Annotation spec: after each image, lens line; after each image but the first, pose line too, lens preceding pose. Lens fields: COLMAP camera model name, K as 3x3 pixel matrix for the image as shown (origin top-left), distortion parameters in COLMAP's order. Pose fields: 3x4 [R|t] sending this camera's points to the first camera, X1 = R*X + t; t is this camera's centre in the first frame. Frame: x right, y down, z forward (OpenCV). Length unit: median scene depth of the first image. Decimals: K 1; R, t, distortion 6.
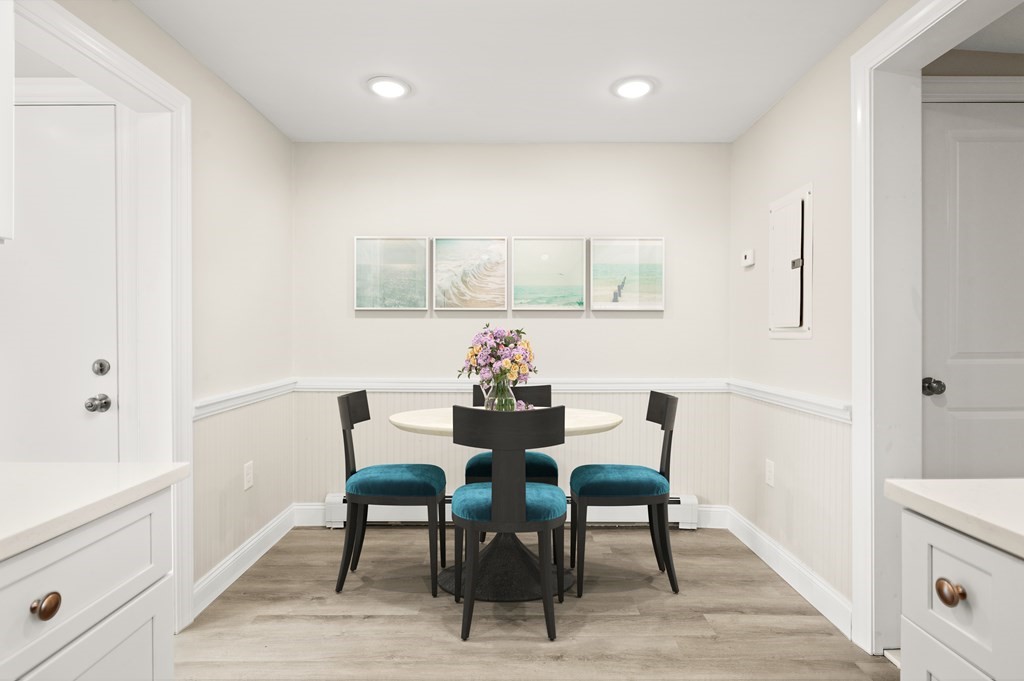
lens RADIAL K [[530.3, 0, 513.5], [0, 530.3, 340.9], [0, 0, 1]] dist [-0.003325, -0.000328]
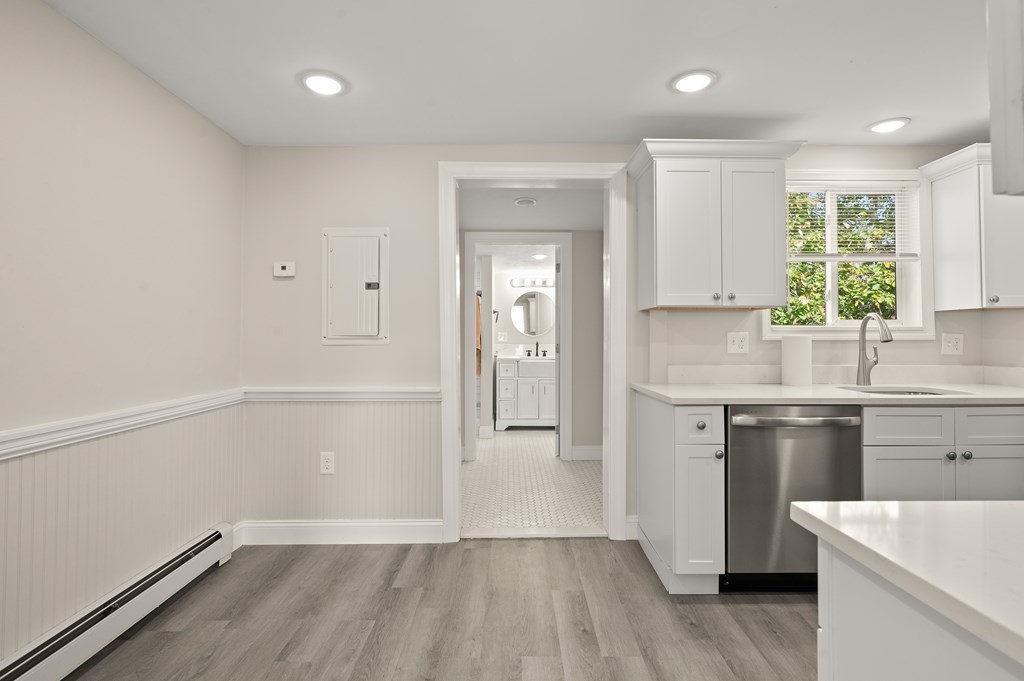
lens RADIAL K [[473.5, 0, 523.8], [0, 473.5, 329.2], [0, 0, 1]] dist [-0.000797, 0.000722]
pose [[-0.023254, 0.024453, 0.999430, -0.676297], [0.011896, 0.999637, -0.024181, -0.011711], [-0.999659, 0.011327, -0.023537, 0.728721]]
